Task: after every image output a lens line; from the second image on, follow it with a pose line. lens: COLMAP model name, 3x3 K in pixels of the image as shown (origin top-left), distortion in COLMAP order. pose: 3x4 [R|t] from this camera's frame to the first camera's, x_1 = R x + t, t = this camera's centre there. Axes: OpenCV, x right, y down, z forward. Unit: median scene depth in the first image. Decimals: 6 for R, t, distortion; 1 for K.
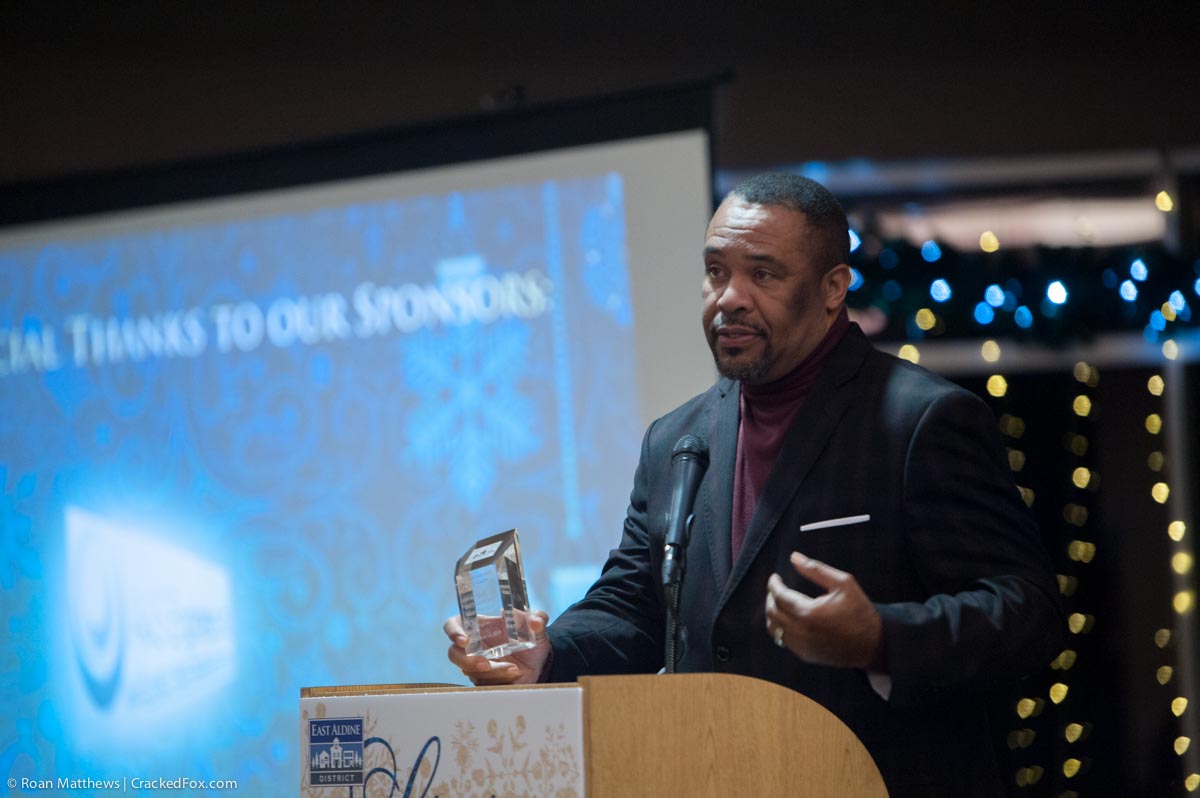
lens RADIAL K [[5609.2, 0, 613.6], [0, 5609.2, 373.0], [0, 0, 1]] dist [1.227487, 0.000000]
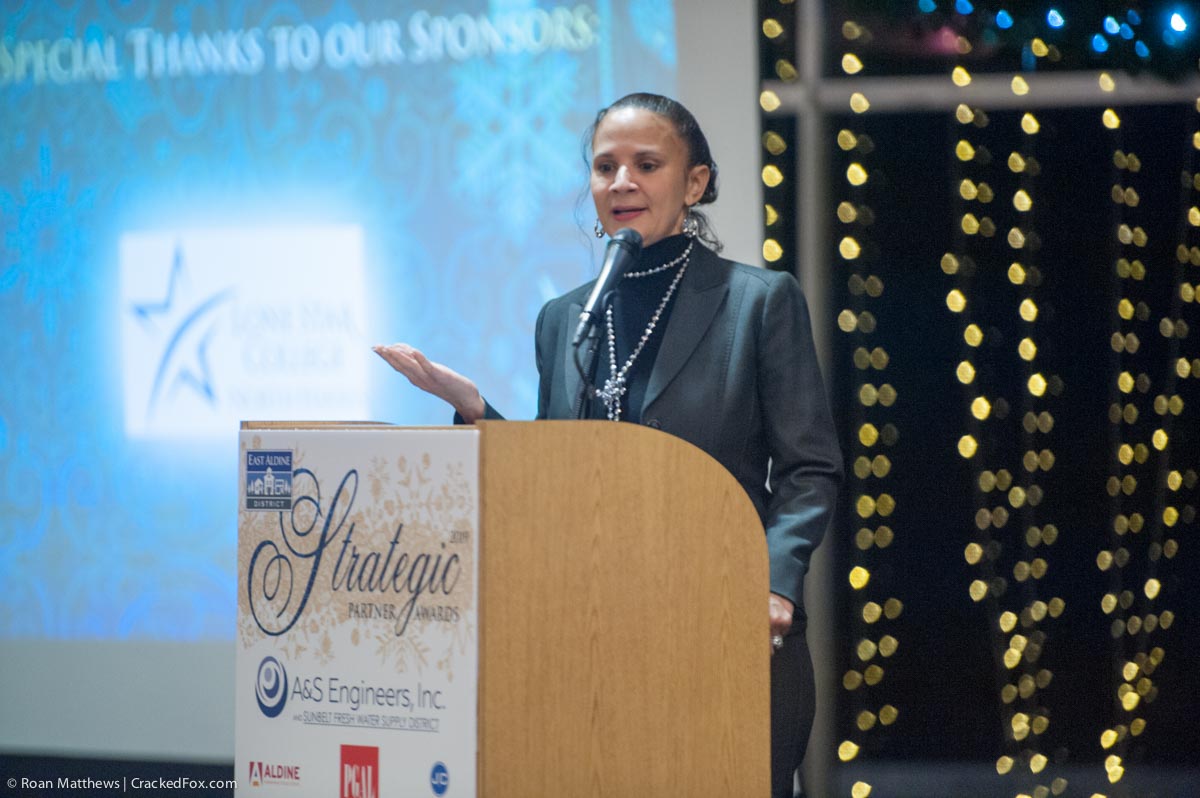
lens RADIAL K [[6382.0, 0, 630.1], [0, 6382.0, 408.0], [0, 0, 1]] dist [2.084938, 0.000000]
pose [[0.998790, 0.029733, -0.039181, 0.041650], [-0.027513, 0.998050, 0.056029, -0.011186], [0.040771, -0.054883, 0.997660, -0.142877]]
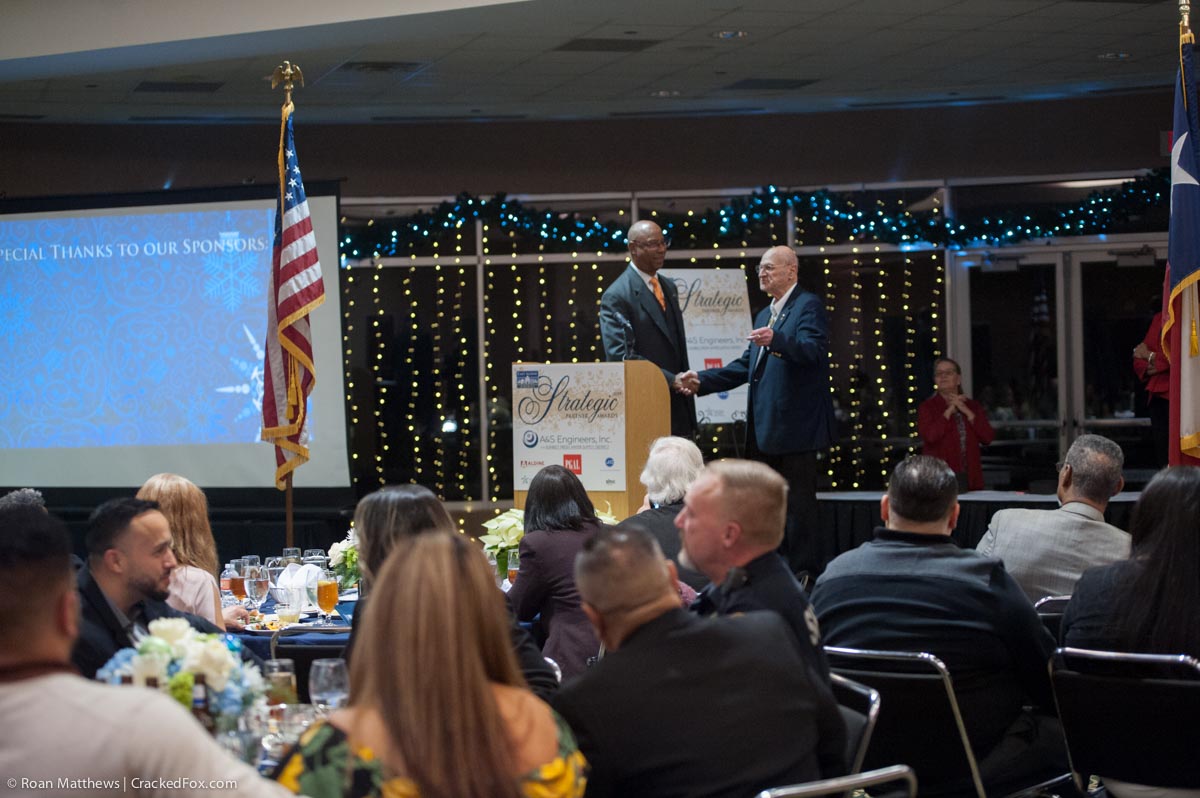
lens RADIAL K [[2406.8, 0, 601.7], [0, 2406.8, 395.9], [0, 0, 1]] dist [-0.088705, 0.000000]
pose [[0.904567, 0.013066, 0.426130, -0.415231], [-0.036384, 0.998250, 0.046624, 0.000713], [-0.424775, -0.057679, 0.903460, -0.284717]]
